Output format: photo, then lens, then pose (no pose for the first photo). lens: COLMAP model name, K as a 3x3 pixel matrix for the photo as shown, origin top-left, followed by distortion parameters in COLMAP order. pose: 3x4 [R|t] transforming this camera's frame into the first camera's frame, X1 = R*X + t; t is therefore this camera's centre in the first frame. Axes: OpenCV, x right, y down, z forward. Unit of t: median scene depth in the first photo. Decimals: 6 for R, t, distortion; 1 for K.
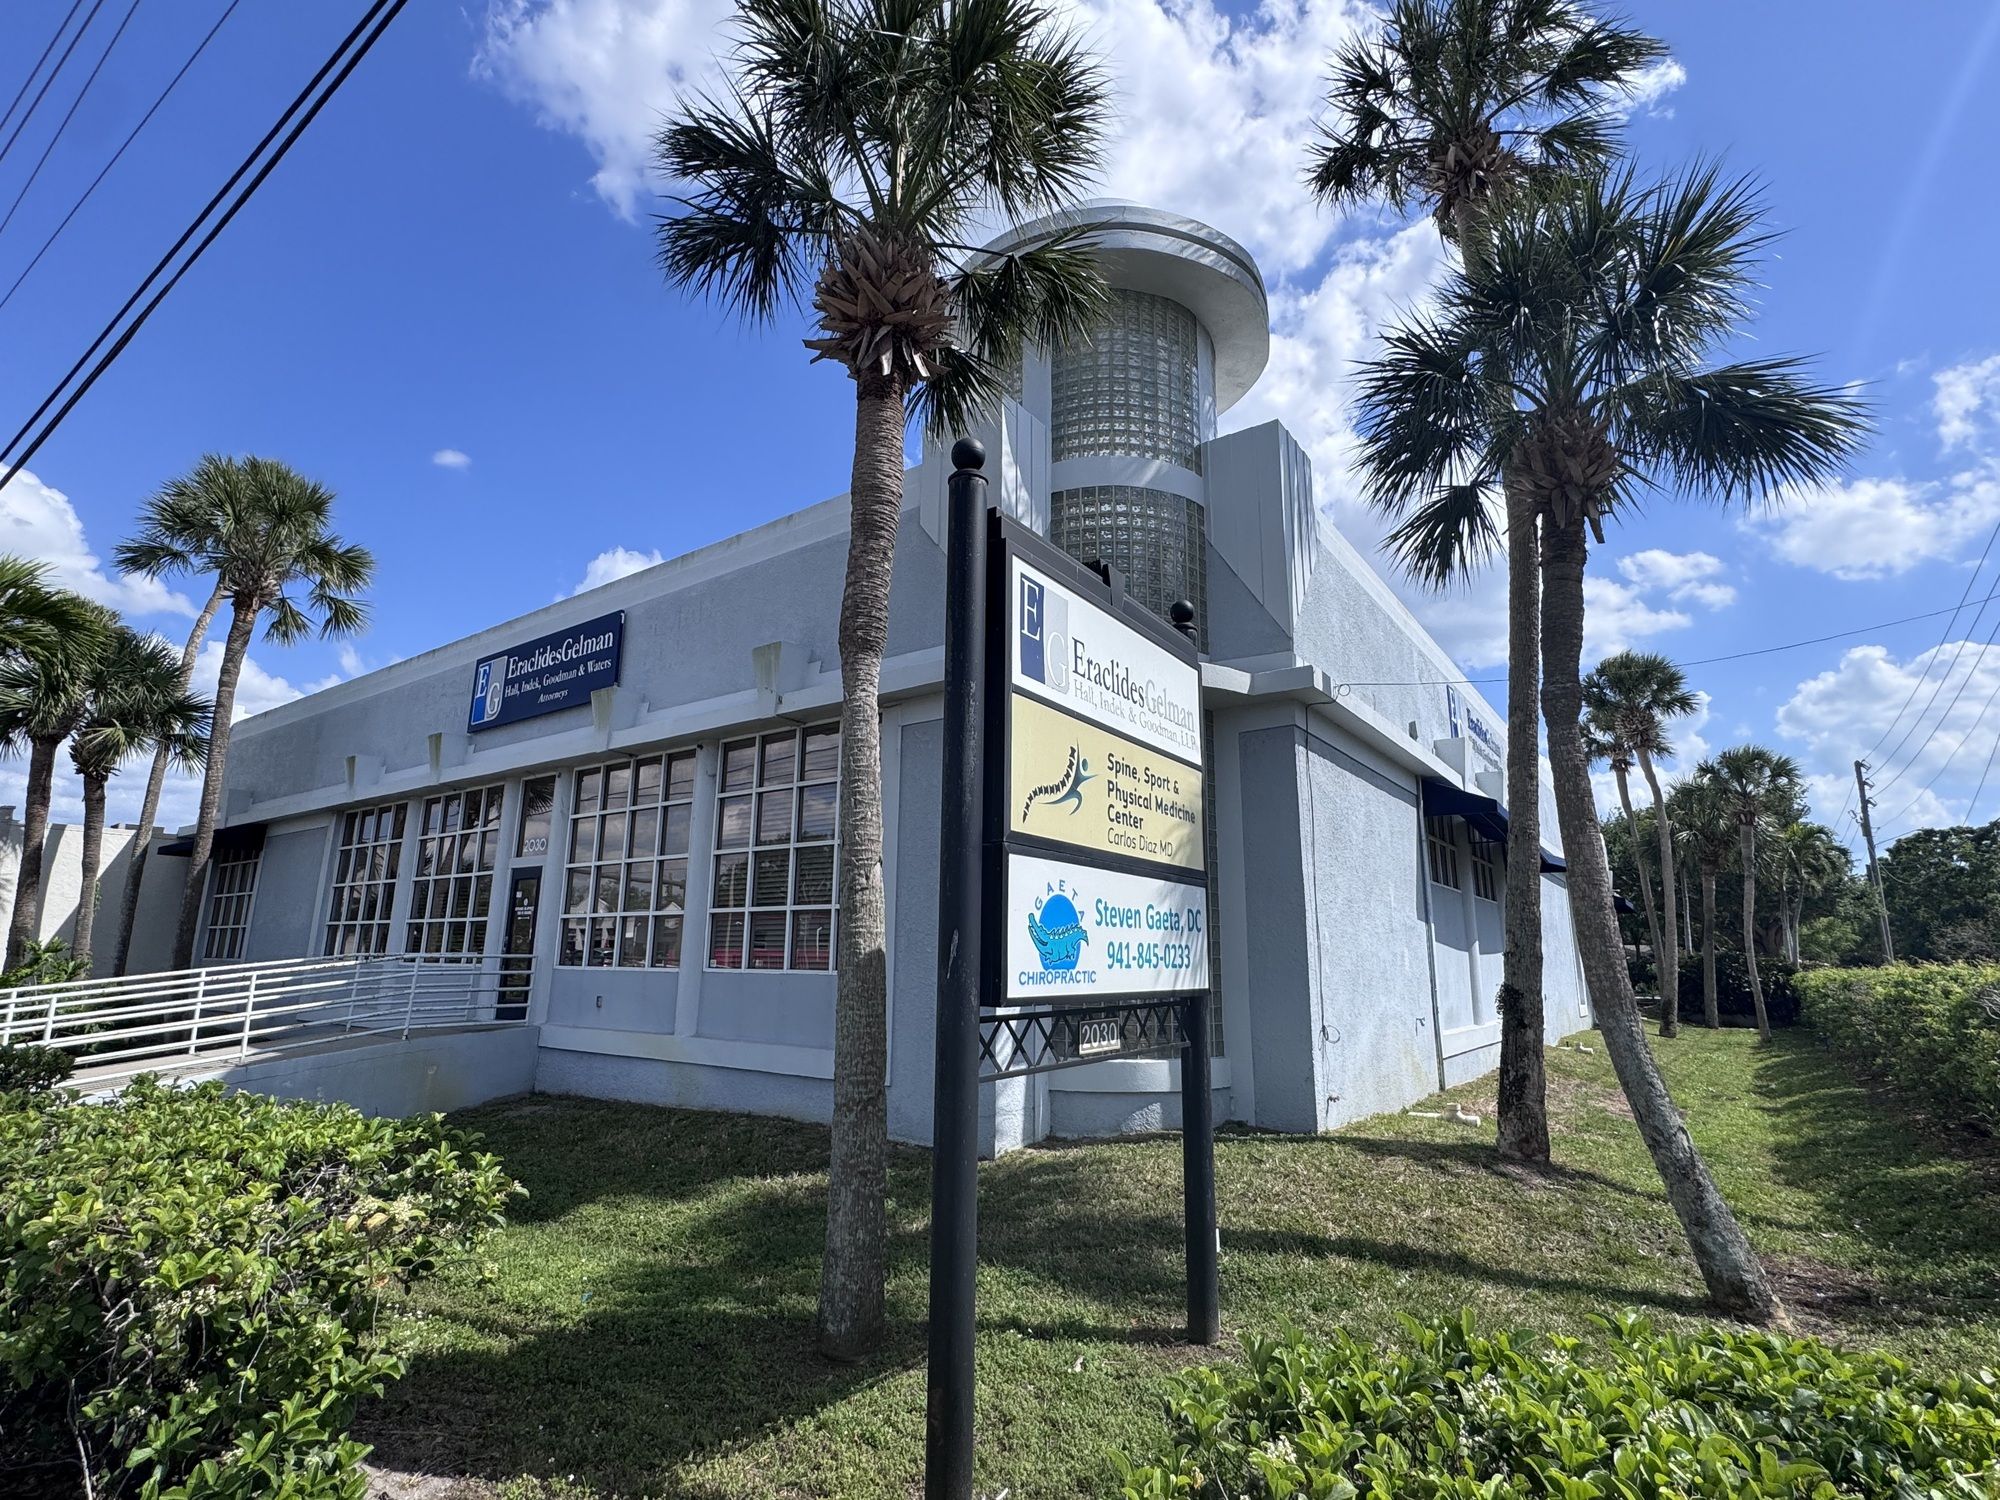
lens RADIAL K [[975.1, 0, 1000.0], [0, 975.1, 750.0], [0, 0, 1]] dist [-0.001952, 0.000953]
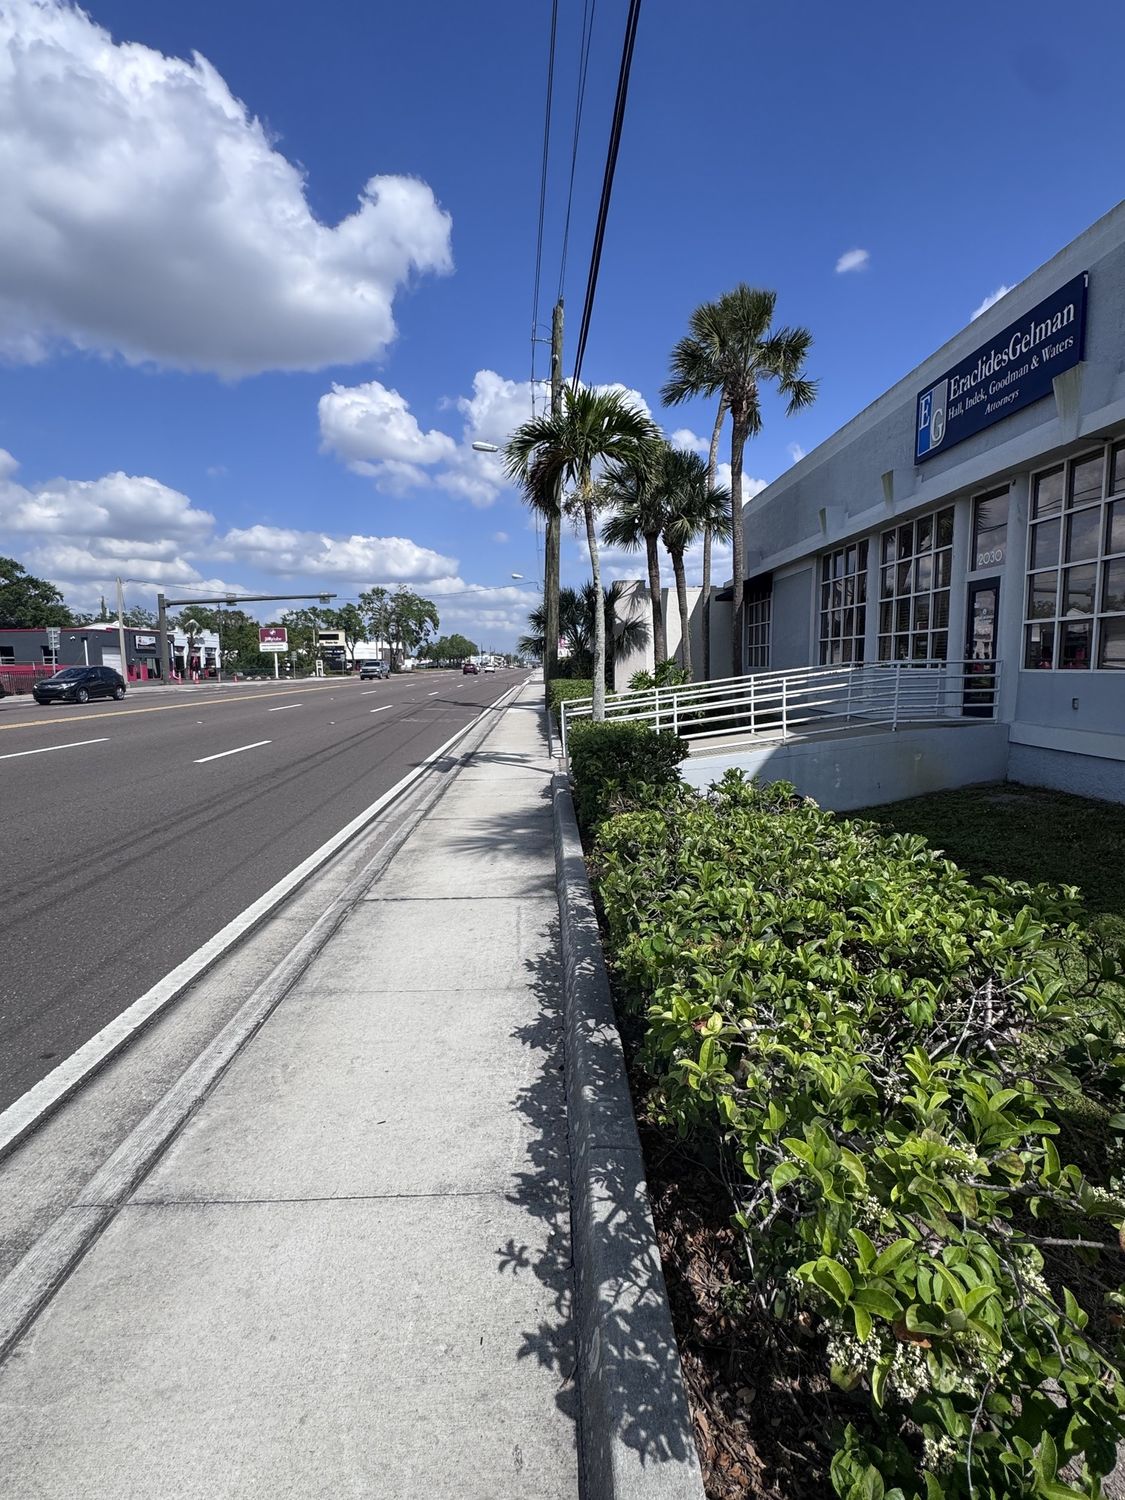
lens RADIAL K [[731.3, 0, 562.5], [0, 731.3, 750.0], [0, 0, 1]] dist [-0.001952, 0.000953]
pose [[0.607665, 0.071864, -0.790936, -0.116787], [0.189701, 0.953937, 0.232419, 0.024715], [0.771205, -0.291274, 0.566041, 0.132736]]
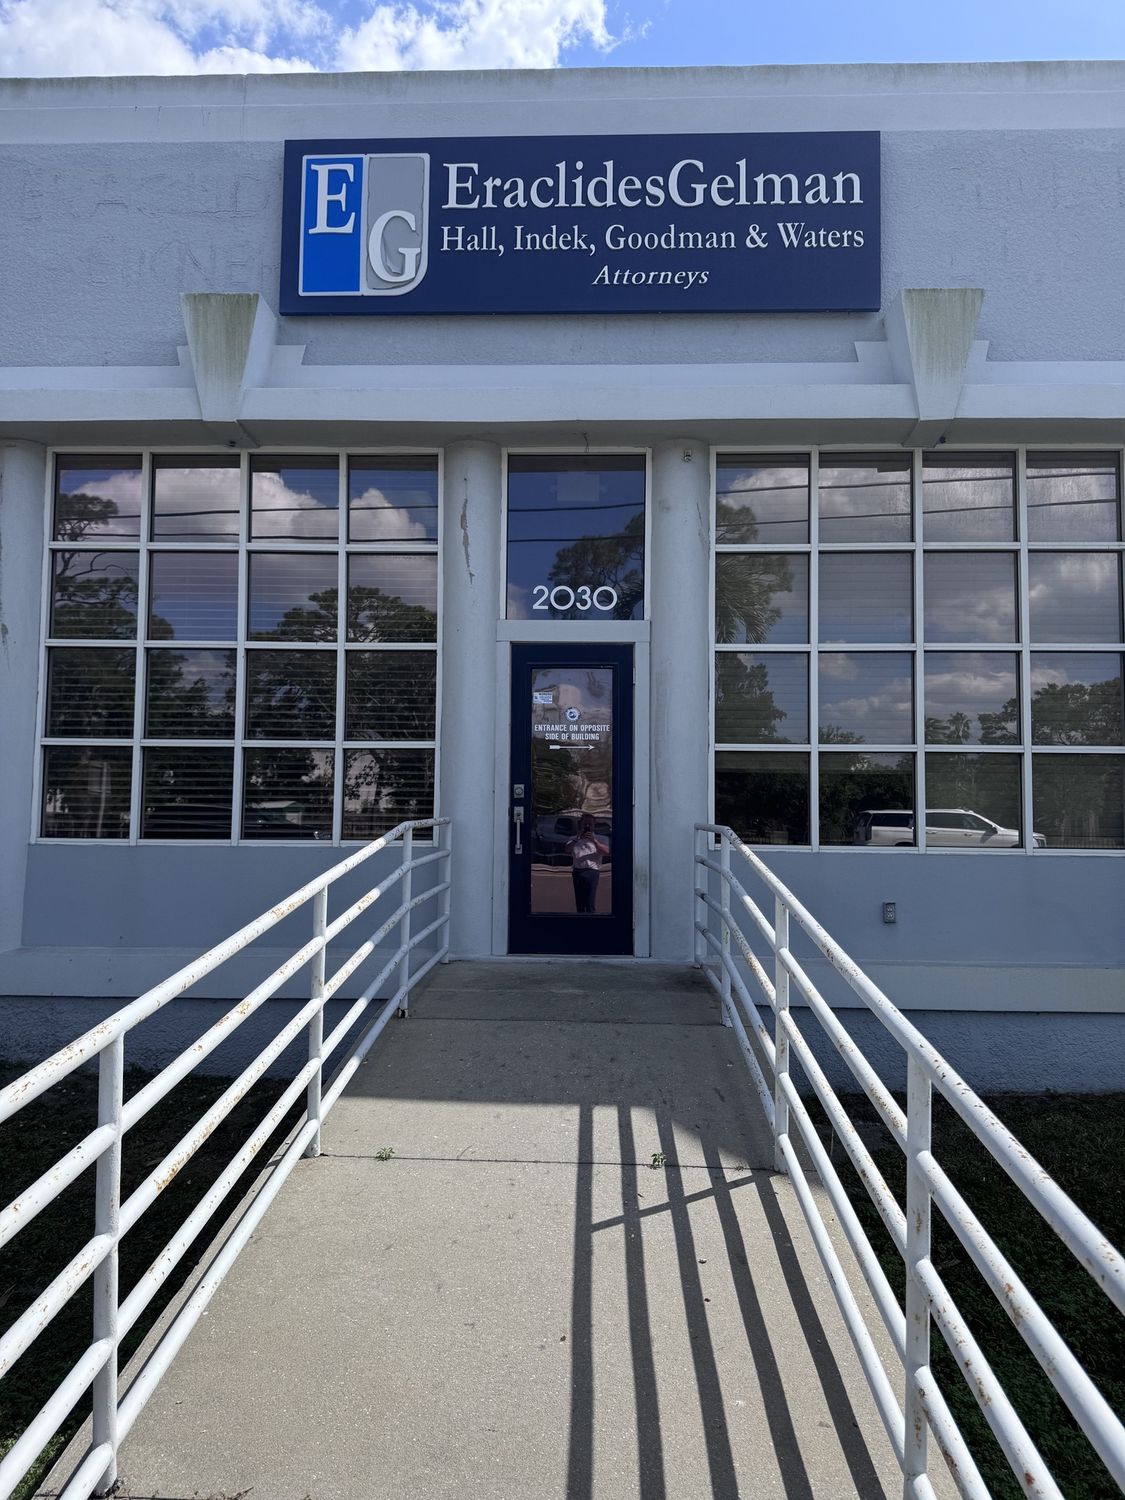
lens RADIAL K [[1104.3, 0, 562.5], [0, 1104.3, 750.0], [0, 0, 1]] dist [-0.006818, -0.005048]
pose [[0.828845, 0.025490, 0.558897, -0.778683], [-0.118711, 0.984228, 0.131161, 0.101753], [-0.546738, -0.175060, 0.818799, 0.553913]]
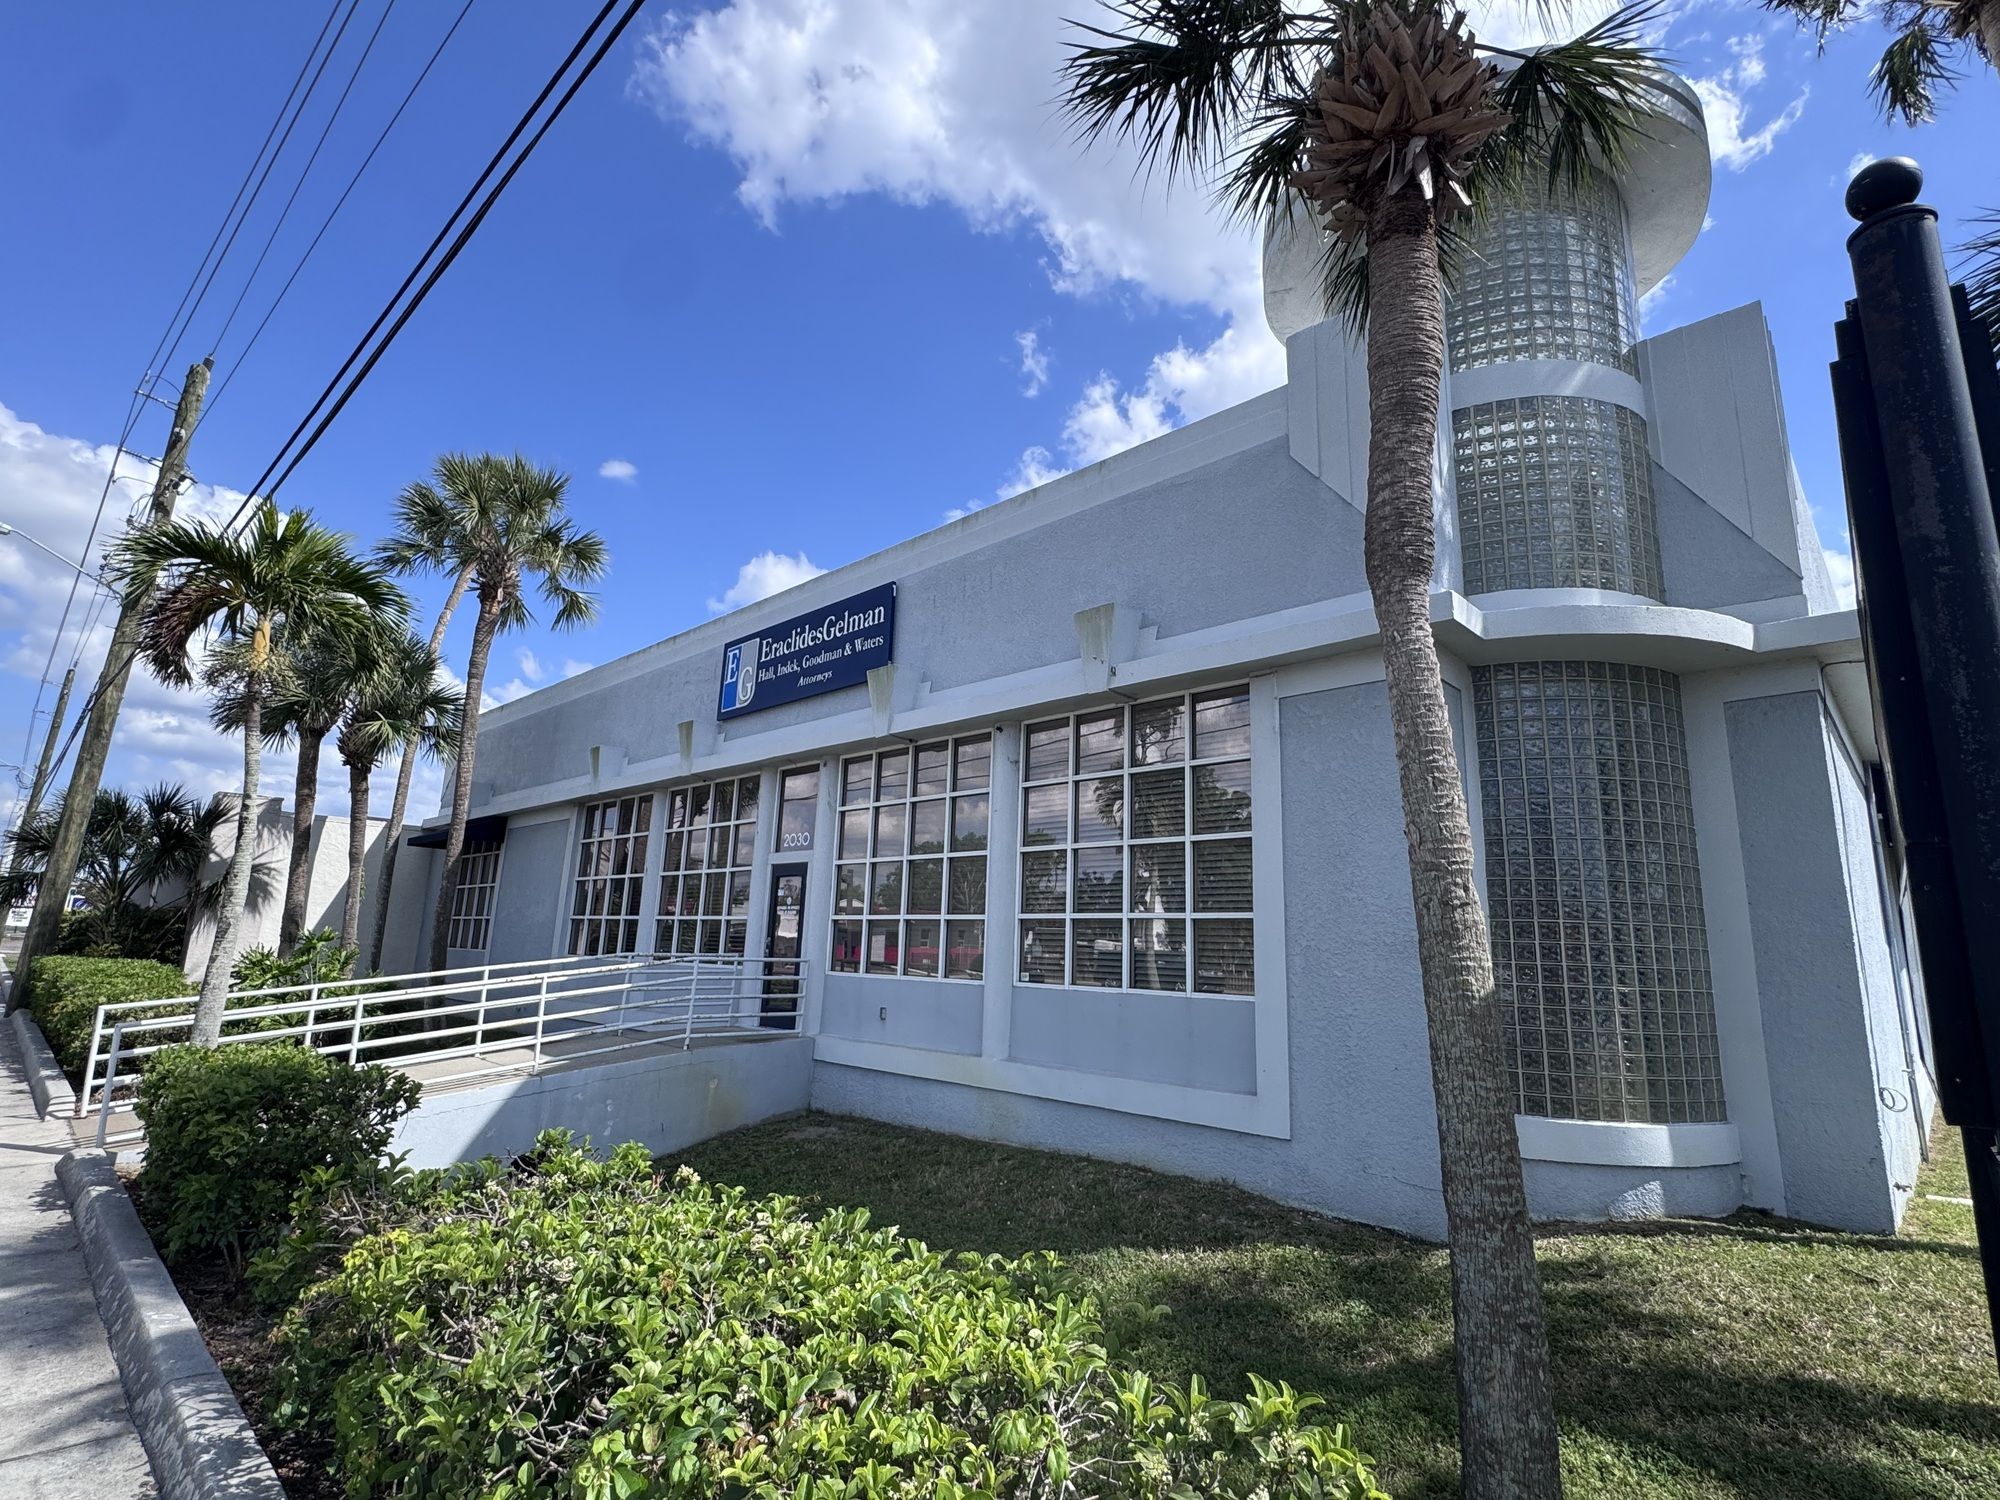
lens RADIAL K [[975.1, 0, 1000.0], [0, 975.1, 750.0], [0, 0, 1]] dist [-0.001952, 0.000953]
pose [[0.990376, -0.004667, -0.138321, -0.156694], [0.004964, 0.999986, 0.001807, 0.011703], [0.138311, -0.002477, 0.990386, 0.108006]]
